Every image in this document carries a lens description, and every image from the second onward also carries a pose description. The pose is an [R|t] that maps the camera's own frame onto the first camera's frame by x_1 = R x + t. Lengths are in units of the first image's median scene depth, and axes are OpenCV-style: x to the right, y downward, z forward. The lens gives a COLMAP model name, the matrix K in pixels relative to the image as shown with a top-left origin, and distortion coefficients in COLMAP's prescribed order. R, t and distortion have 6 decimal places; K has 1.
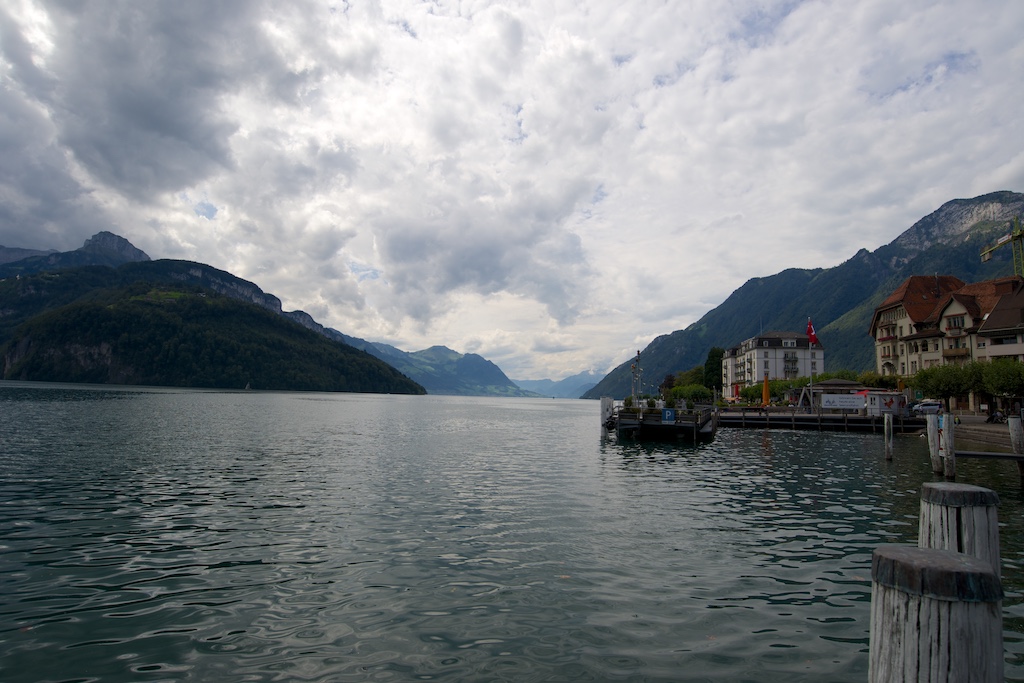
lens RADIAL K [[544.8, 0, 512.0], [0, 544.8, 341.5], [0, 0, 1]] dist [-0.057726, 0.019780]
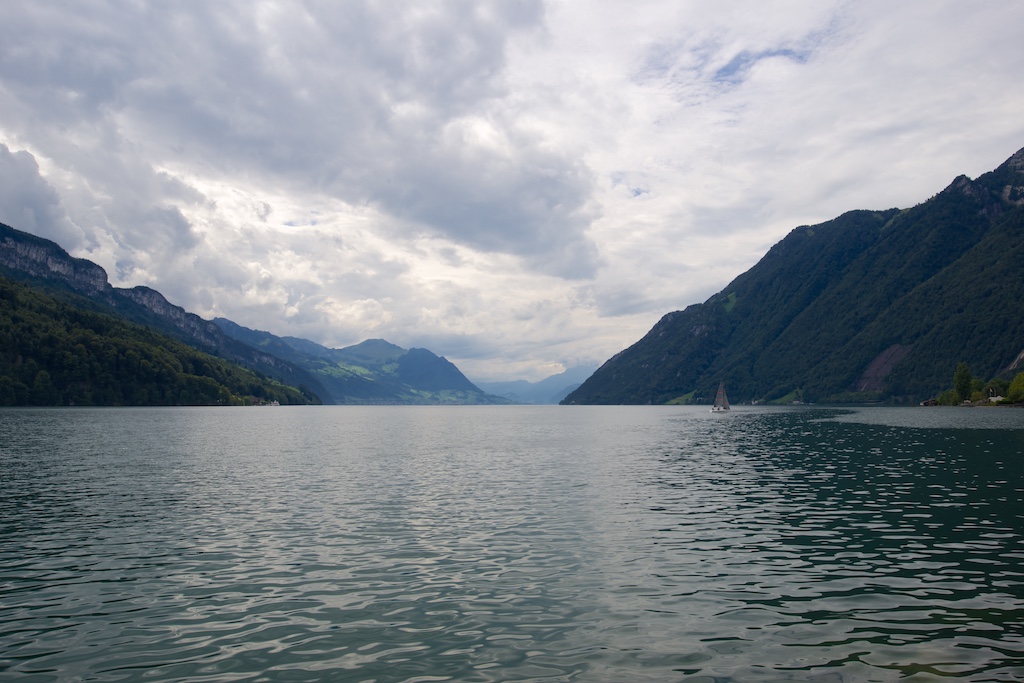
lens RADIAL K [[683.0, 0, 512.0], [0, 683.0, 341.5], [0, 0, 1]] dist [-0.037466, 0.000922]
pose [[0.998715, -0.025015, 0.044079, 0.031954], [0.024594, 0.999647, 0.010072, 0.015422], [-0.044315, -0.008975, 0.998977, 0.140969]]
